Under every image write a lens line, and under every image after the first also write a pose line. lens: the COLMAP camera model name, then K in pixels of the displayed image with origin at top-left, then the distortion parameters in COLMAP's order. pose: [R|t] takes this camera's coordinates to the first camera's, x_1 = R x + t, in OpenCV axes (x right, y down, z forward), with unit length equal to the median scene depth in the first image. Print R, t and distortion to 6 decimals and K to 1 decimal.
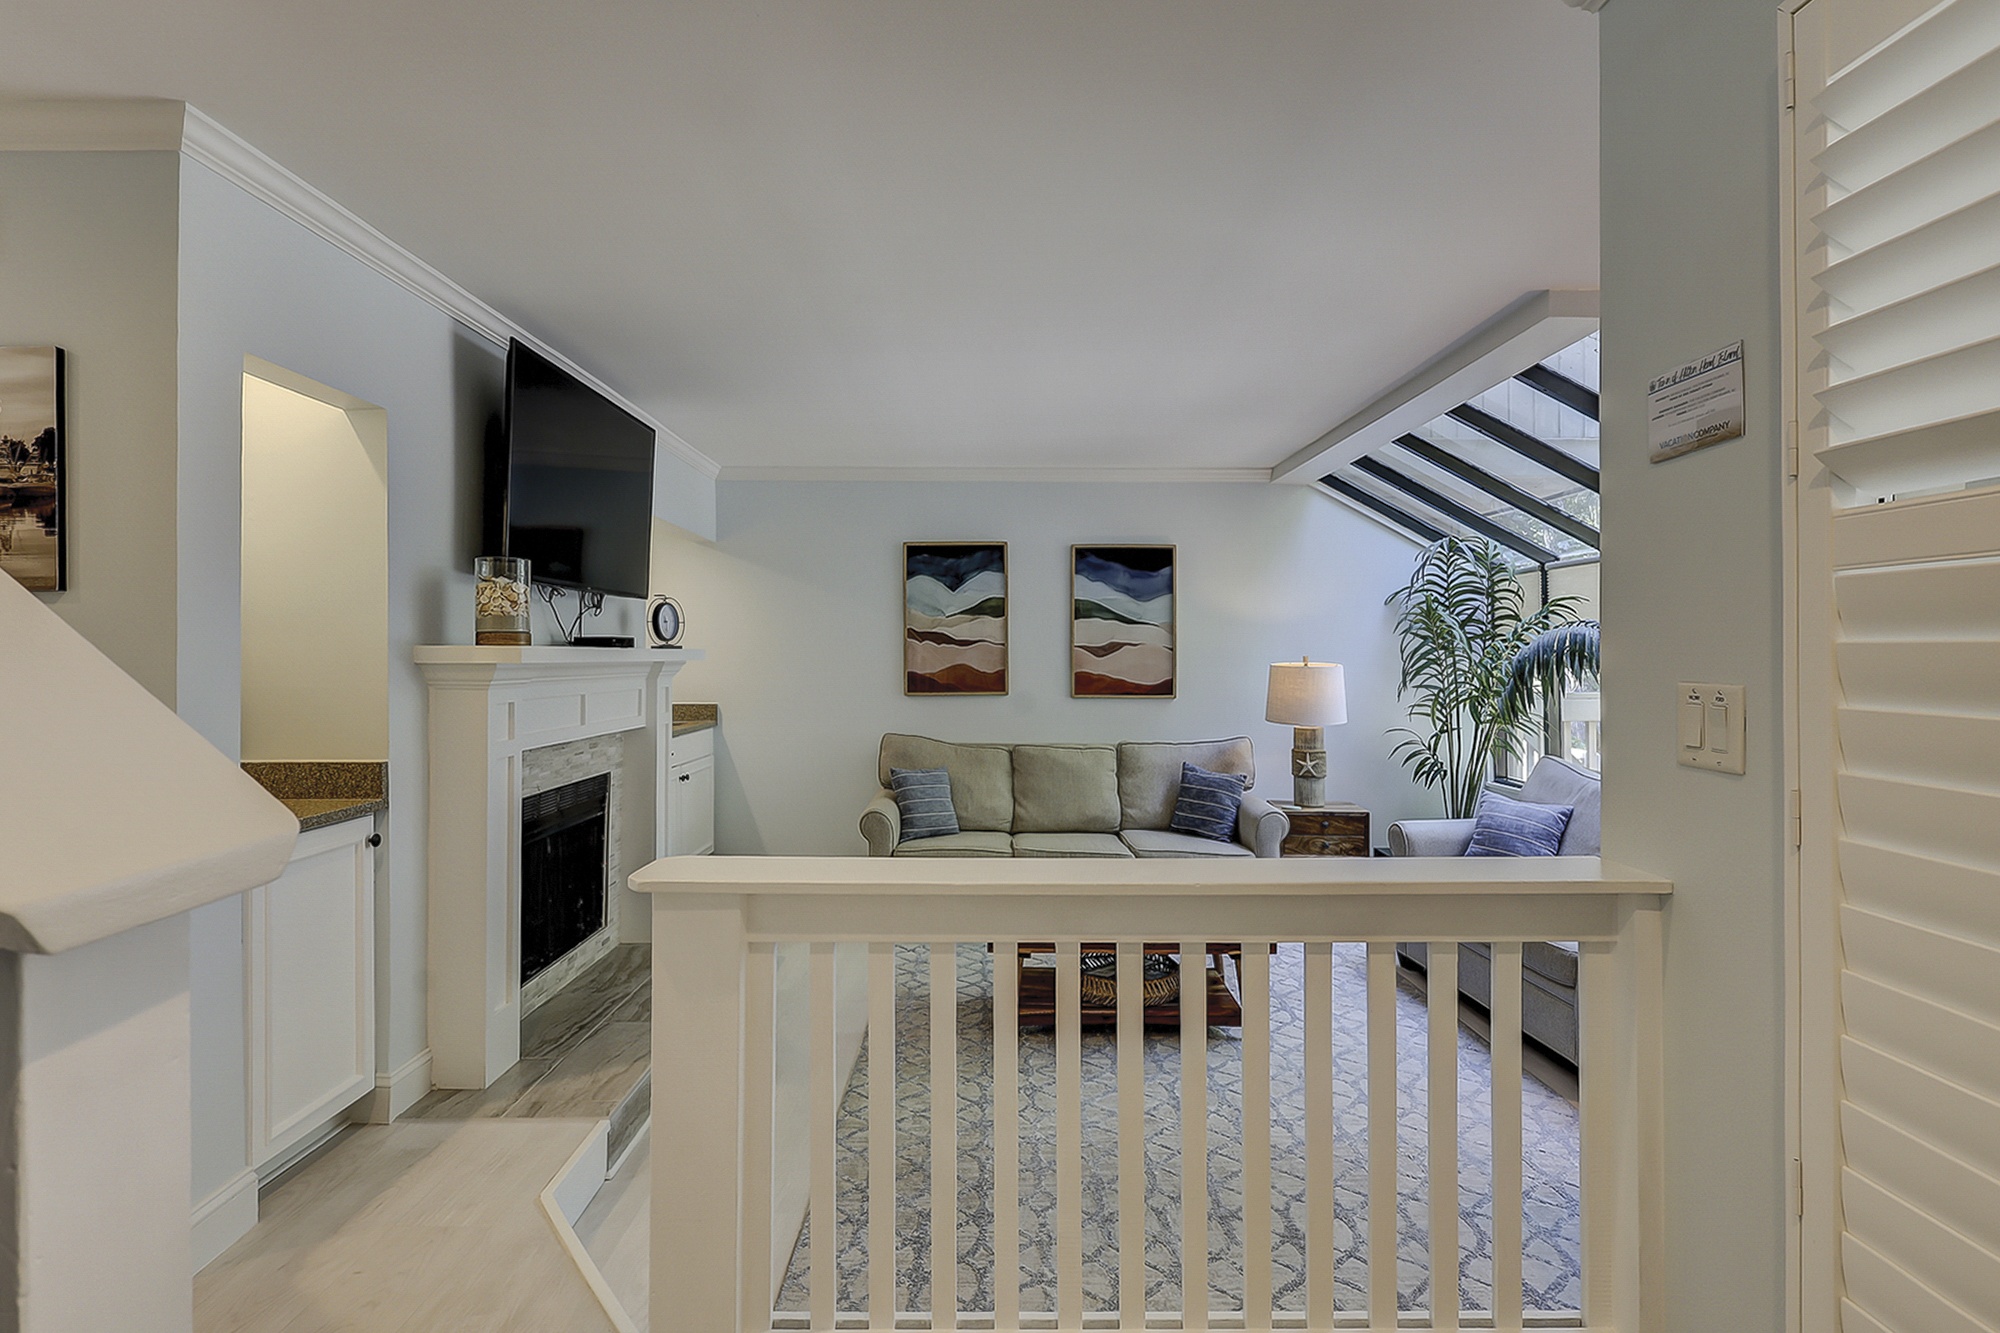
lens RADIAL K [[974.9, 0, 990.5], [0, 974.9, 657.1], [0, 0, 1]] dist [-0.000736, 0.000191]
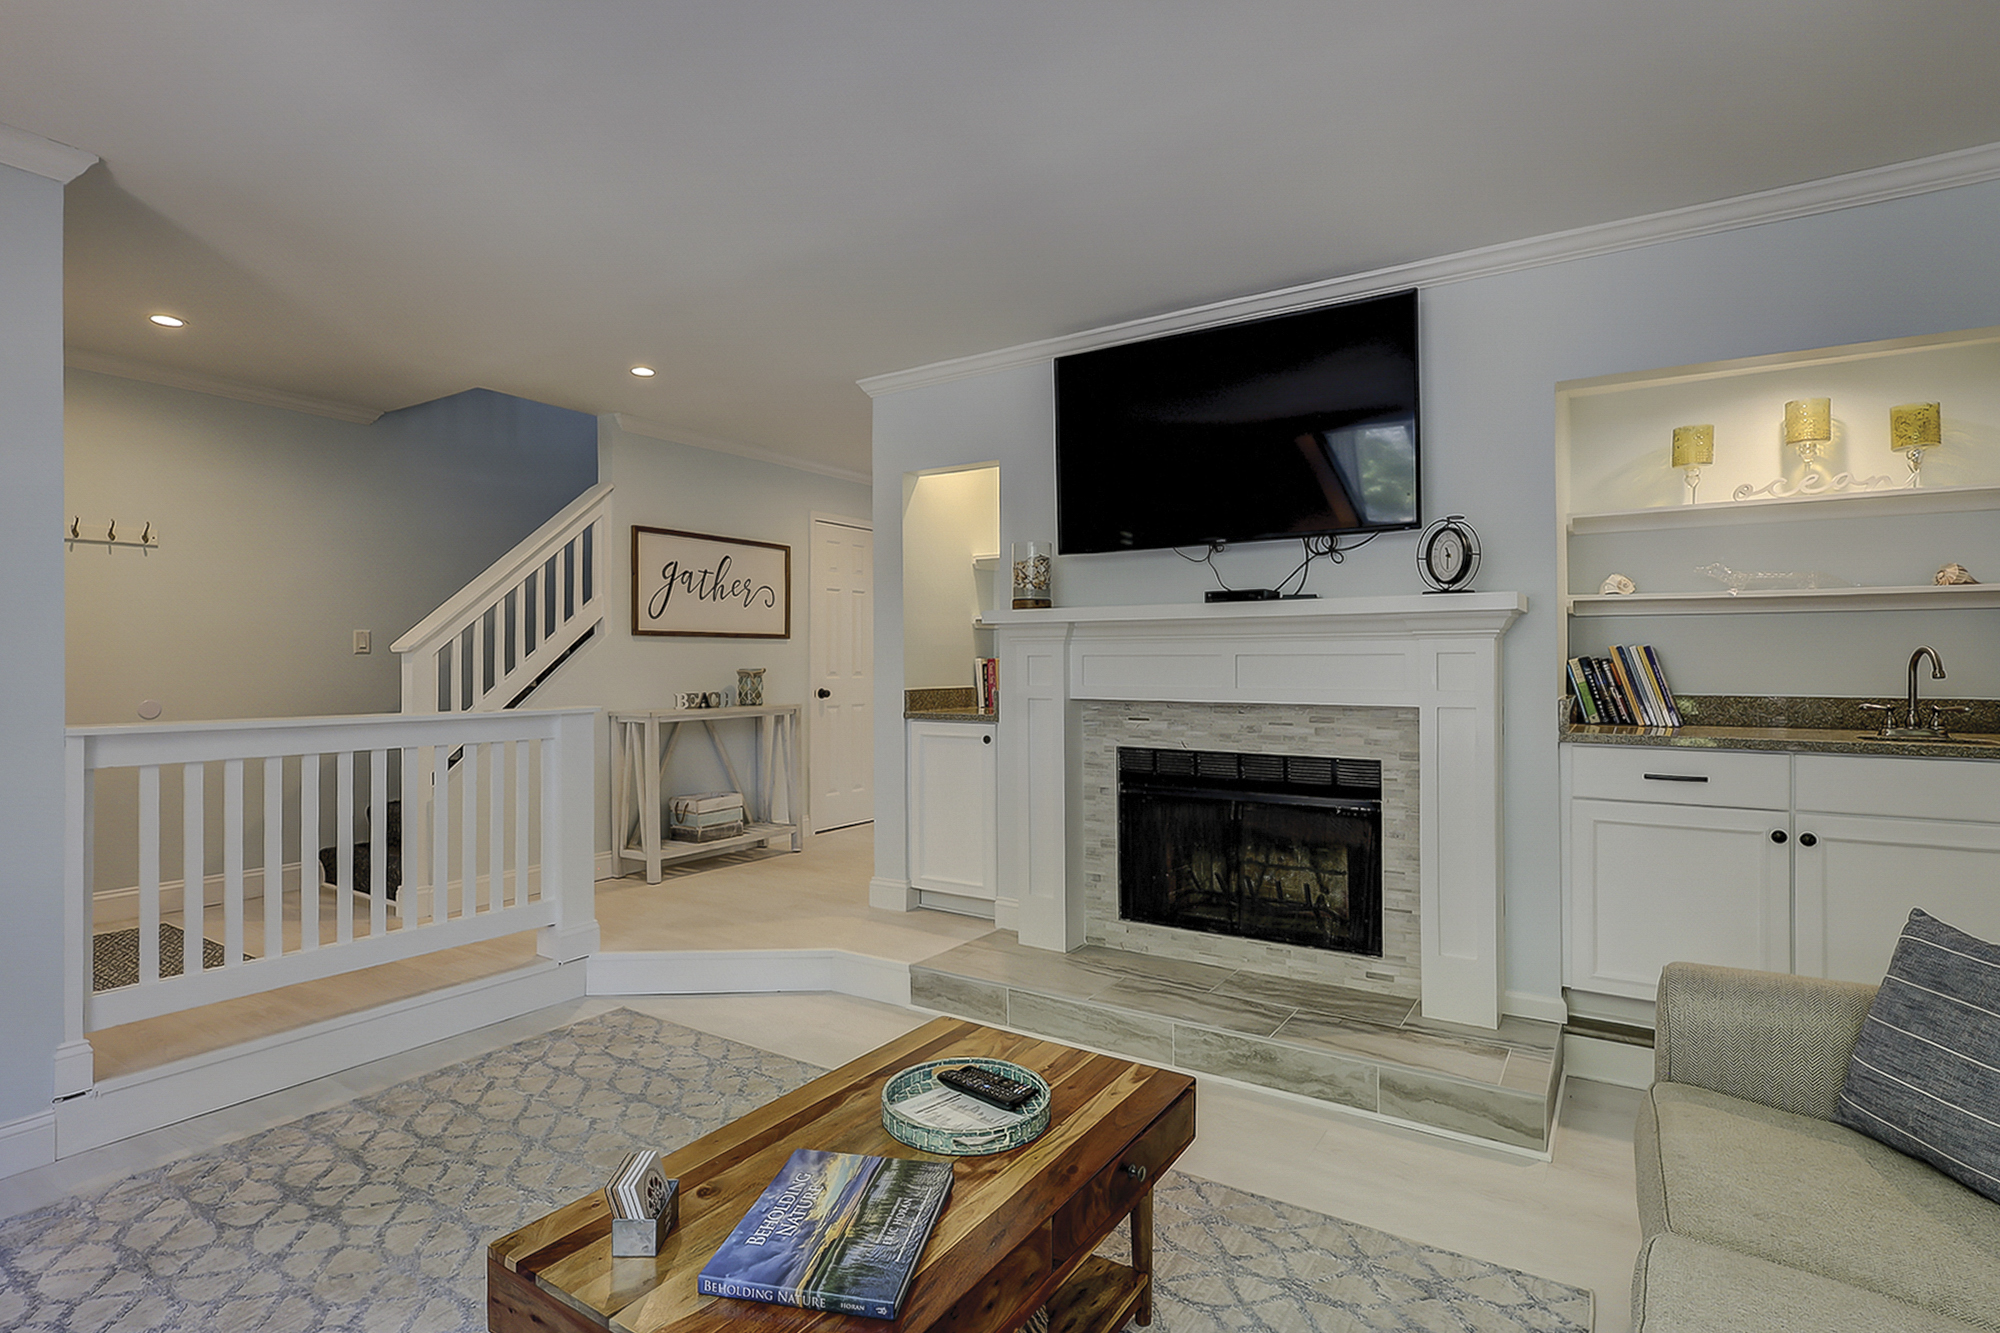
lens RADIAL K [[974.9, 0, 990.5], [0, 974.9, 657.1], [0, 0, 1]] dist [-0.000736, 0.000191]
pose [[-0.536807, -0.007198, -0.843674, 0.413661], [-0.000640, 0.999967, -0.008124, 0.040904], [0.843705, -0.003821, -0.536794, 1.108093]]
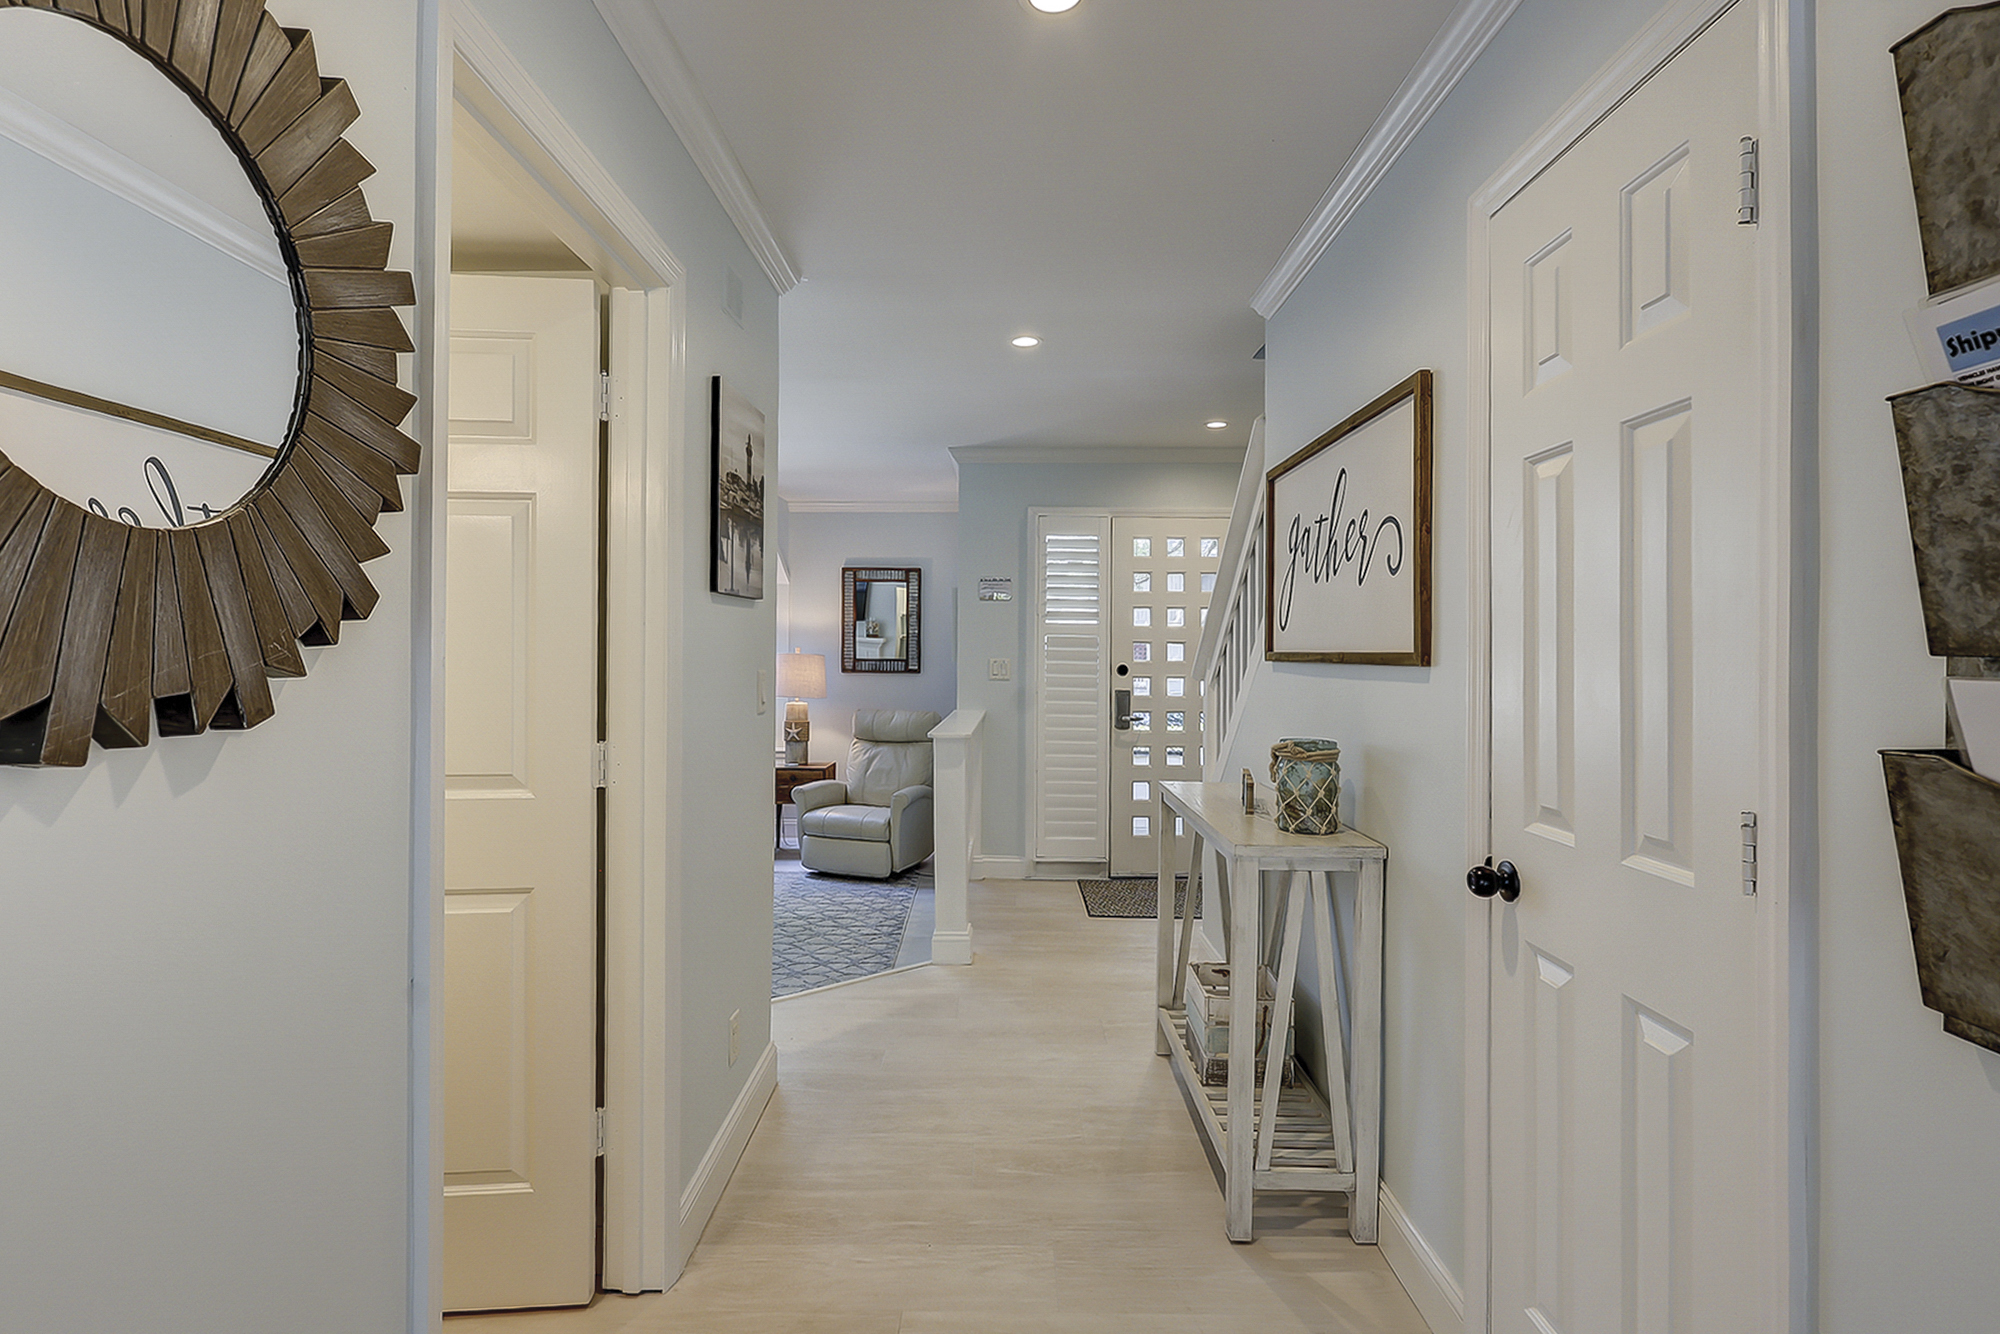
lens RADIAL K [[998.3, 0, 1002.9], [0, 998.3, 656.8], [0, 0, 1]] dist [-0.003534, -0.000321]
pose [[-0.004533, -0.005509, 0.999975, -1.046508], [-0.006127, 0.999966, 0.005481, -0.001573], [-0.999971, -0.006102, -0.004566, 0.307861]]
